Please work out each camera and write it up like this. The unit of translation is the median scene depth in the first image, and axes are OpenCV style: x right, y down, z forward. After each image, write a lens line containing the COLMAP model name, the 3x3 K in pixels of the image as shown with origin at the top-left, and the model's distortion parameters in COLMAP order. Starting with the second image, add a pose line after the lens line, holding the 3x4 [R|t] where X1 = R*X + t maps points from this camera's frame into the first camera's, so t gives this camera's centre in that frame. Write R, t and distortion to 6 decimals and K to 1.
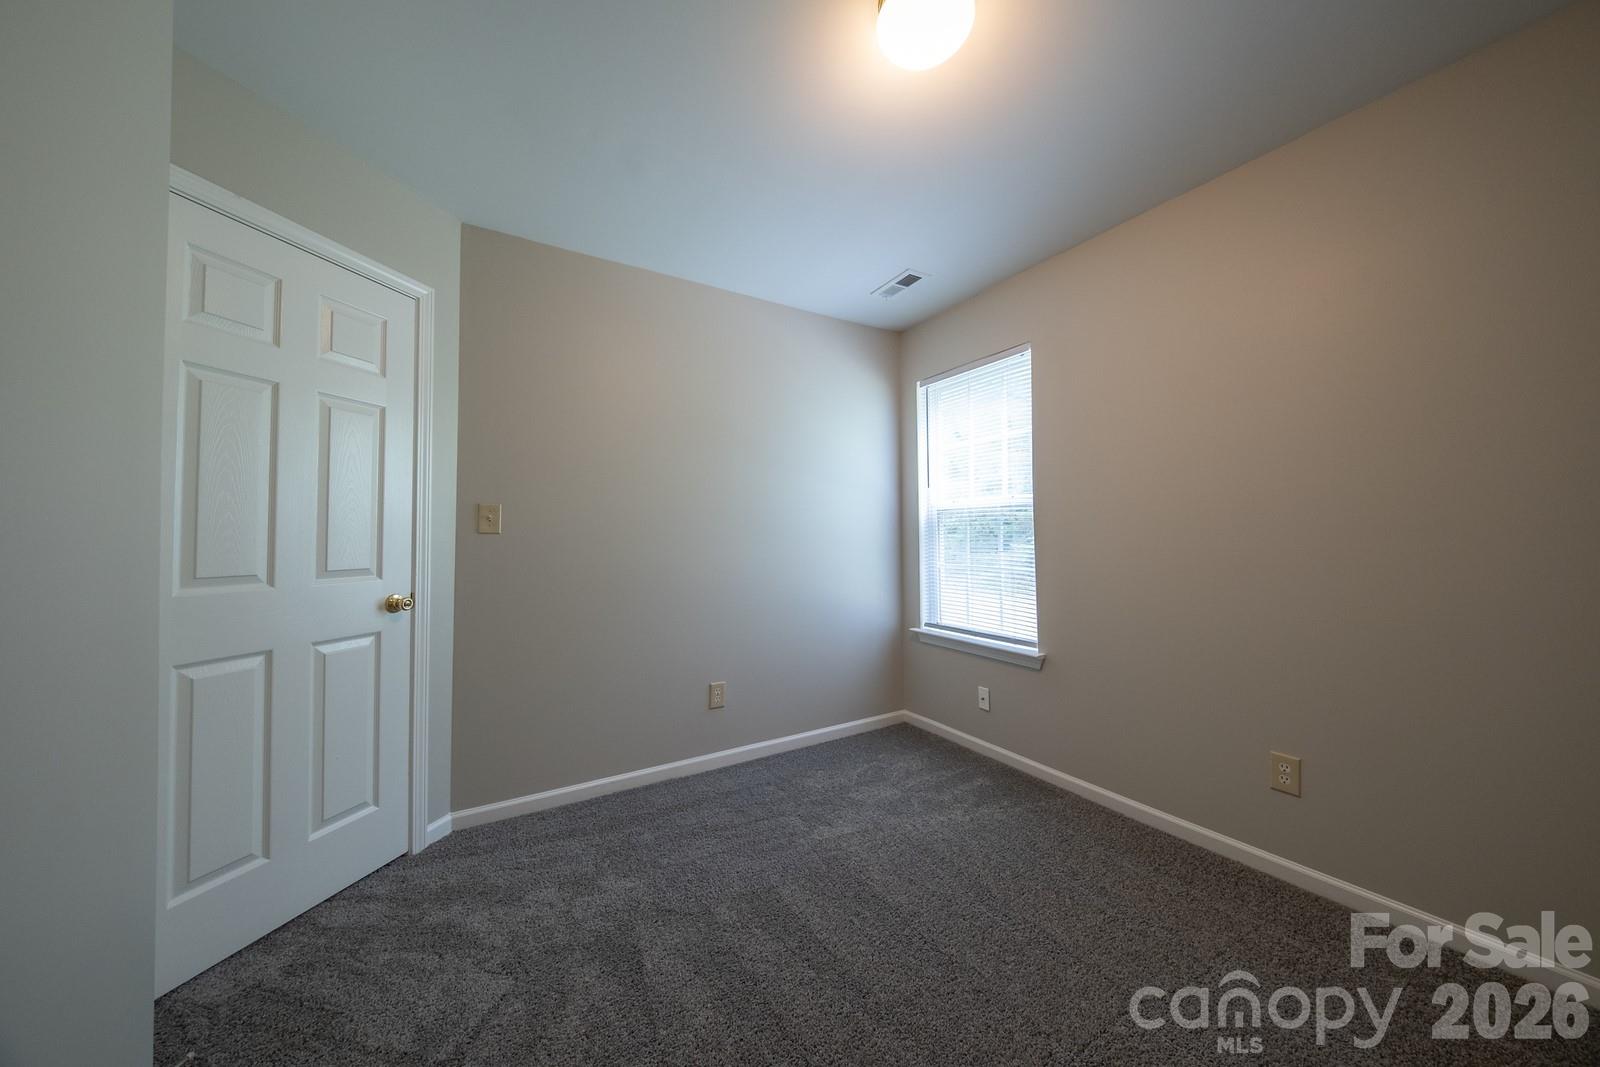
lens RADIAL K [[556.1, 0, 790.9], [0, 556.1, 525.6], [0, 0, 1]] dist [0.007522, 0.000784]
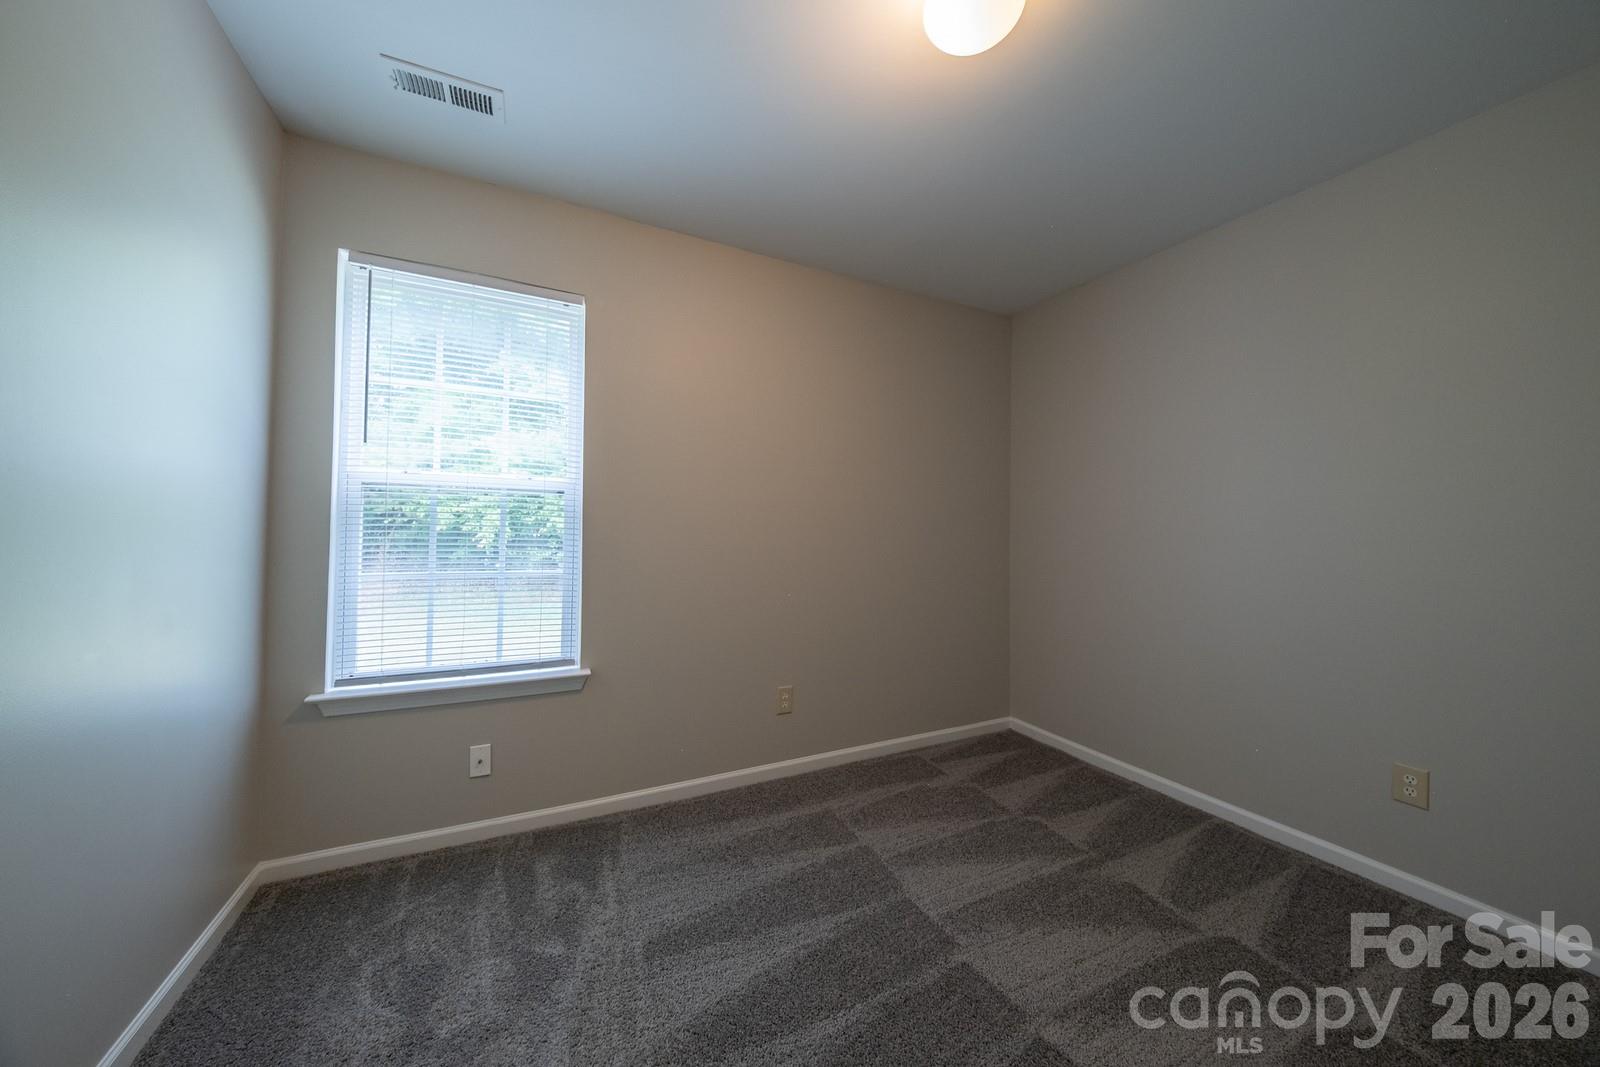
lens RADIAL K [[556.1, 0, 807.0], [0, 556.1, 523.7], [0, 0, 1]] dist [0.007522, 0.000784]
pose [[0.040681, 0.029066, 0.998749, -0.438332], [-0.035132, 0.999000, -0.027643, 0.023066], [-0.998554, -0.033963, 0.041661, 0.723253]]
